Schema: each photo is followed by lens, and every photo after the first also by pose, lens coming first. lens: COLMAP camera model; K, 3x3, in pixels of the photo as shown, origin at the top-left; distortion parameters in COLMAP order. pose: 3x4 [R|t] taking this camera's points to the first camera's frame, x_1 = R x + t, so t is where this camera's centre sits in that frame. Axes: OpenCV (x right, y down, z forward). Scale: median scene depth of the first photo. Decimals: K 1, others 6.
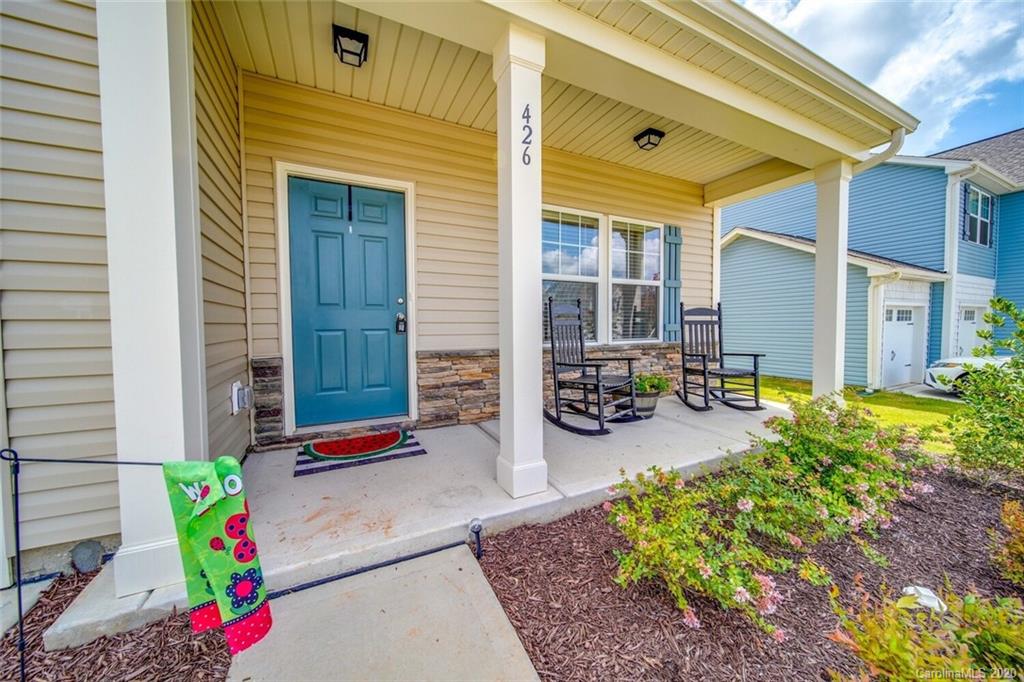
lens RADIAL K [[359.5, 0, 512.8], [0, 359.5, 339.7], [0, 0, 1]] dist [-0.001620, -0.000675]
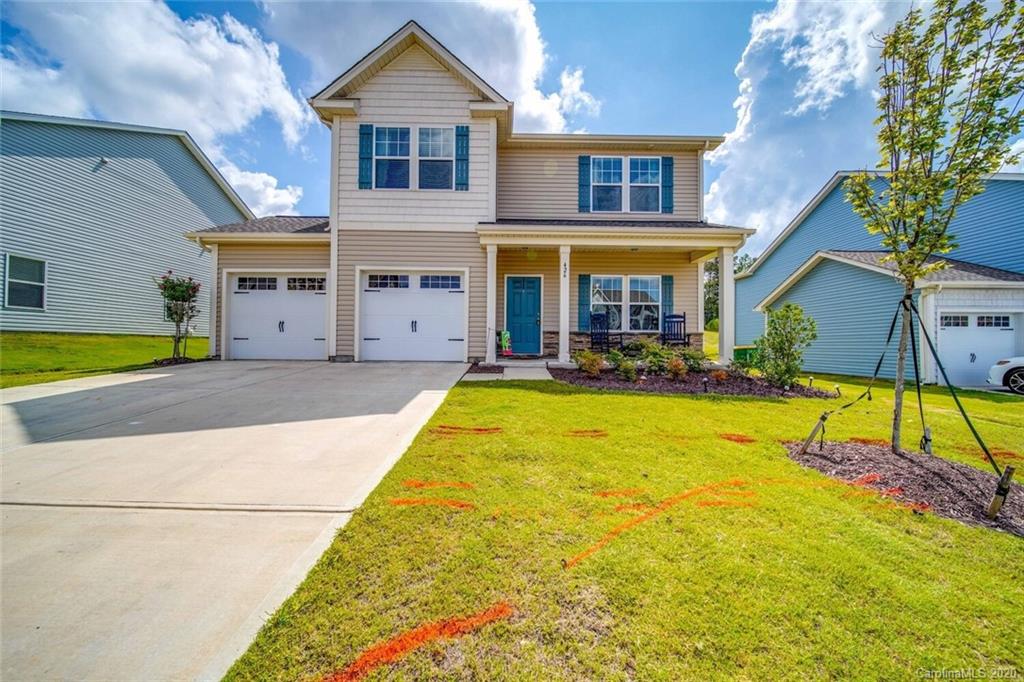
lens RADIAL K [[359.5, 0, 512.0], [0, 359.5, 343.5], [0, 0, 1]] dist [-0.001620, -0.000675]
pose [[0.899072, 0.008870, -0.437711, 0.762386], [-0.031511, 0.998513, -0.044491, 0.263571], [0.436666, 0.053794, 0.898014, -1.678618]]
